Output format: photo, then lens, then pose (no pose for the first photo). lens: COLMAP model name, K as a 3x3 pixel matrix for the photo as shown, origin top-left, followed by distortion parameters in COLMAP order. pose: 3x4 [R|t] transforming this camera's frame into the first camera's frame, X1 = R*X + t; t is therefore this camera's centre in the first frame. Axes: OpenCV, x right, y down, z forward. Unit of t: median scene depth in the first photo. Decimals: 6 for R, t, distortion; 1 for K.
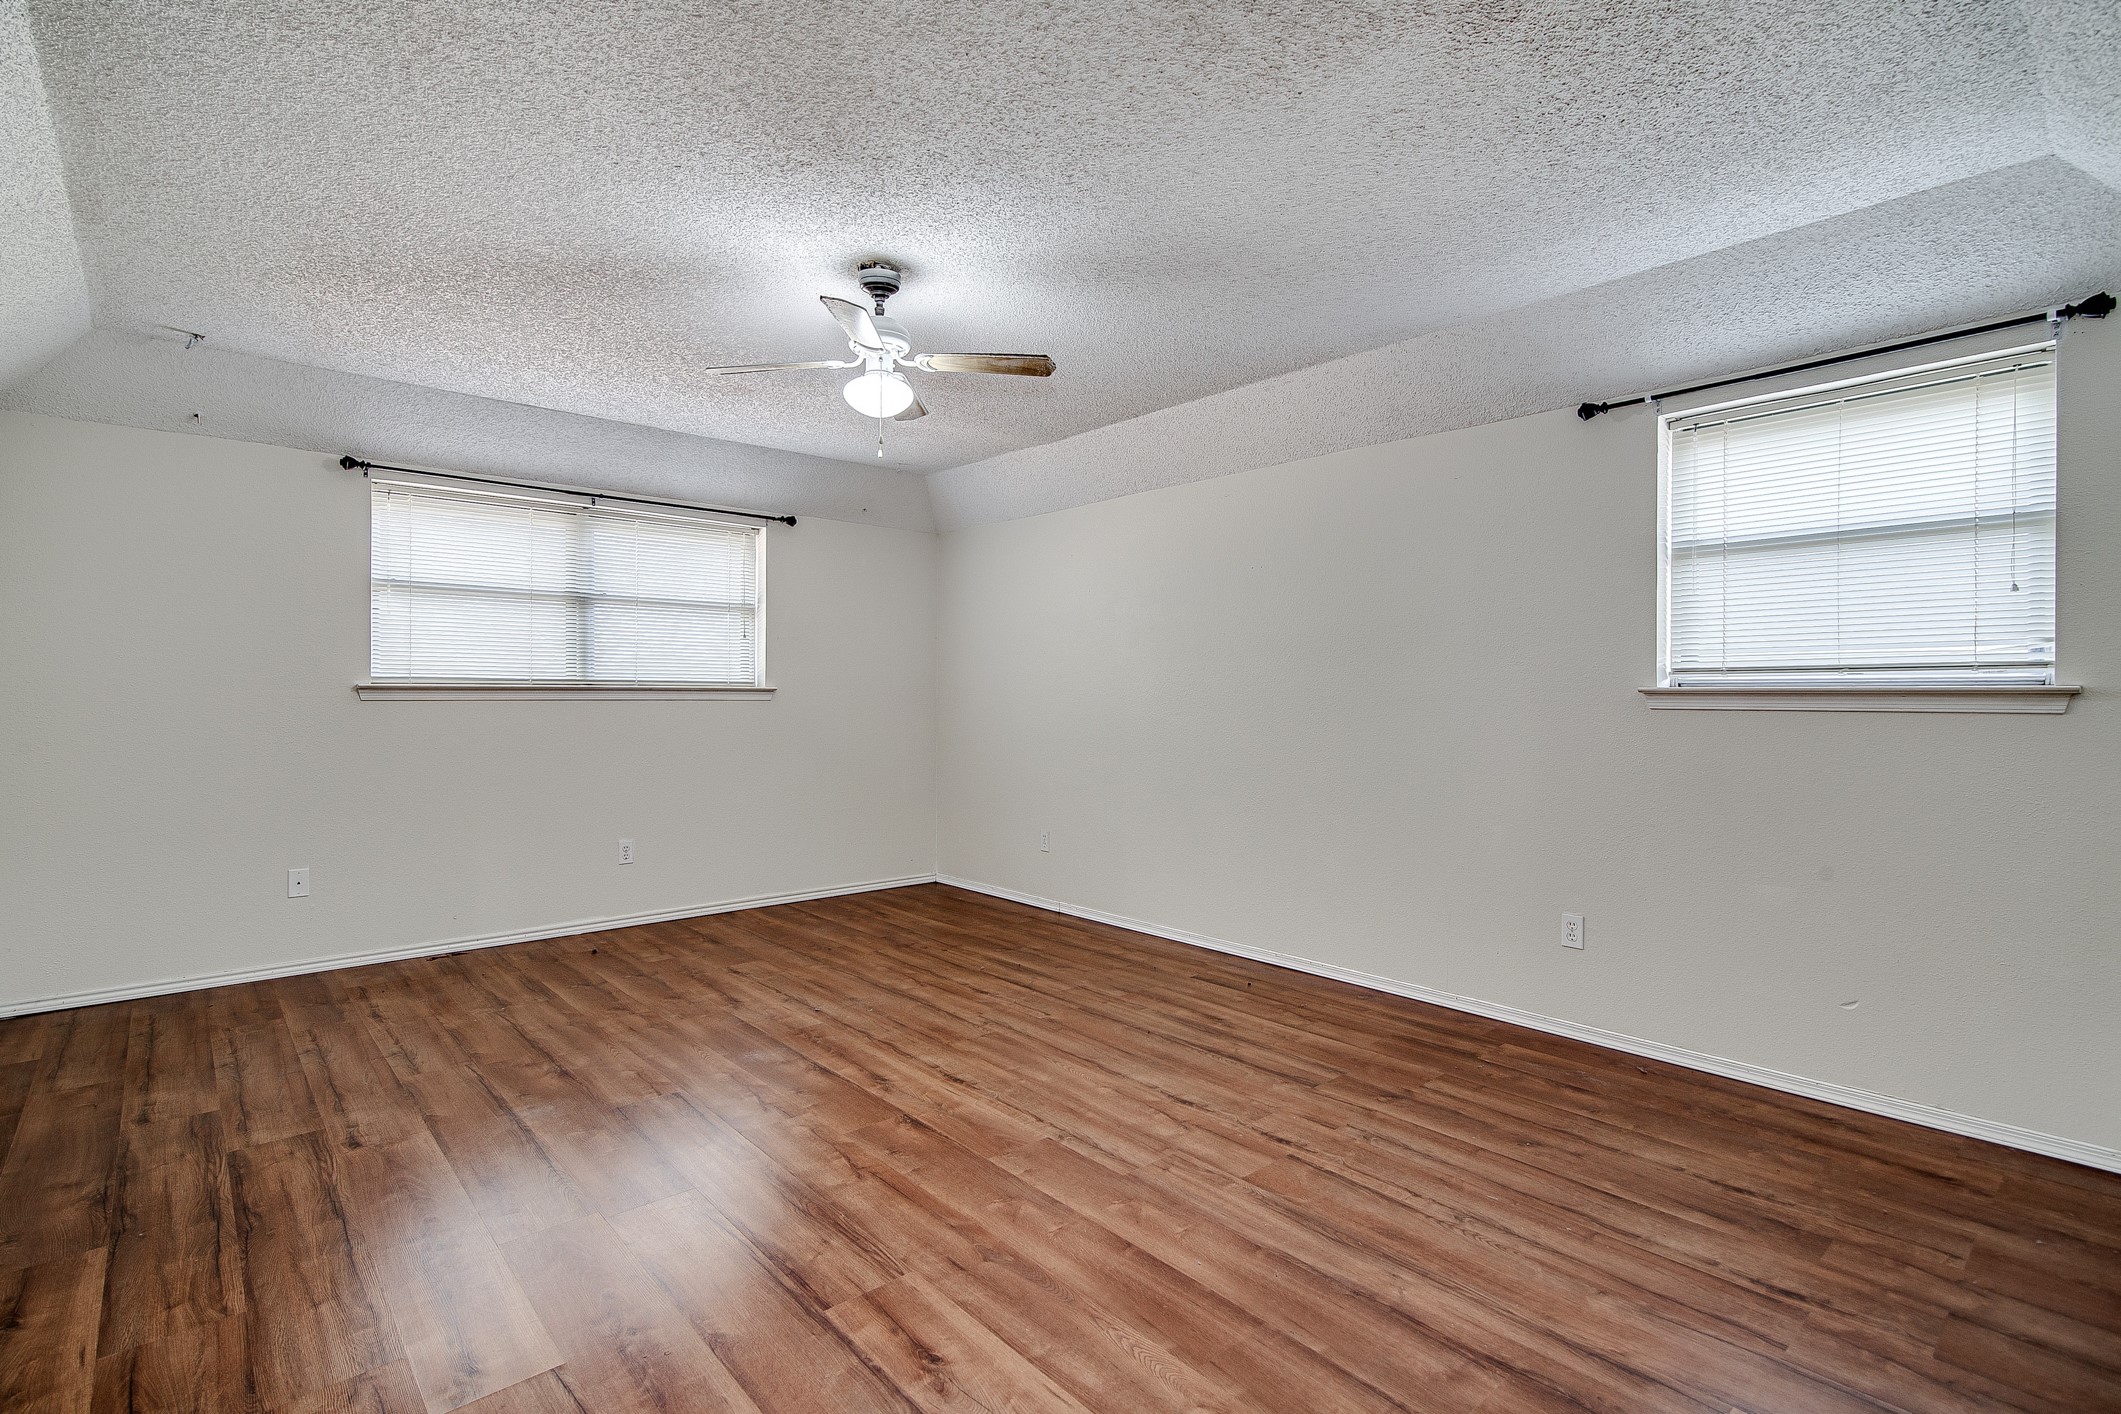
lens RADIAL K [[1002.9, 0, 1048.4], [0, 1002.9, 695.5], [0, 0, 1]] dist [-0.017754, 0.000636]
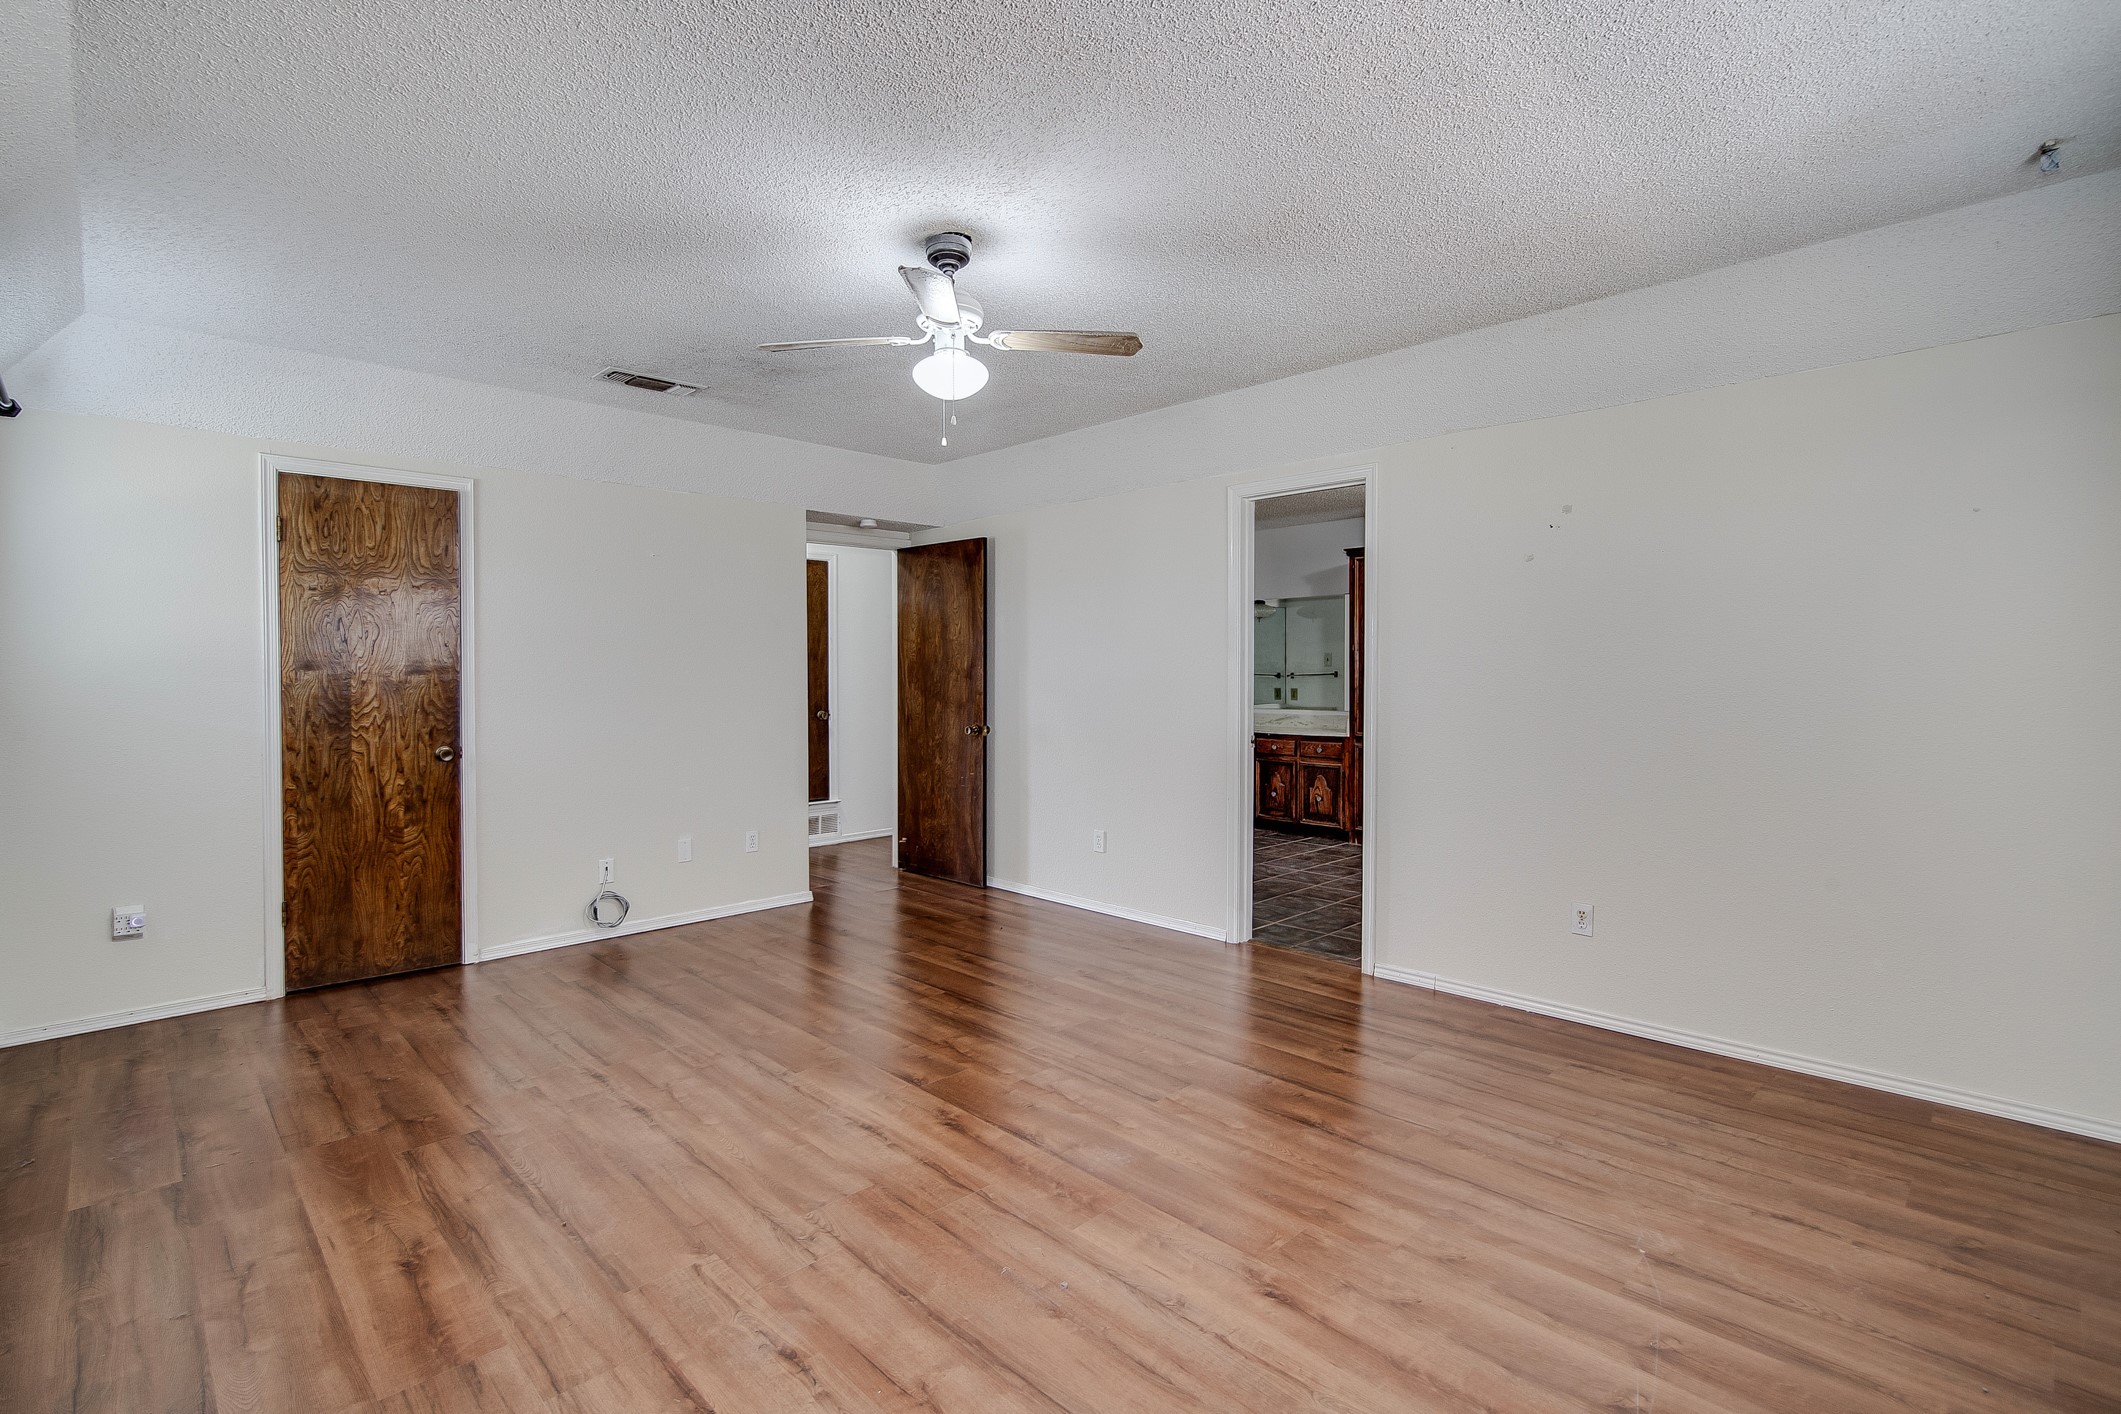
lens RADIAL K [[1002.9, 0, 1048.4], [0, 1002.9, 695.5], [0, 0, 1]] dist [-0.017754, 0.000636]
pose [[-0.999032, 0.000047, -0.043983, -0.211335], [-0.001026, 0.999702, 0.024376, -0.028838], [0.043971, 0.024398, -0.998735, 1.867334]]
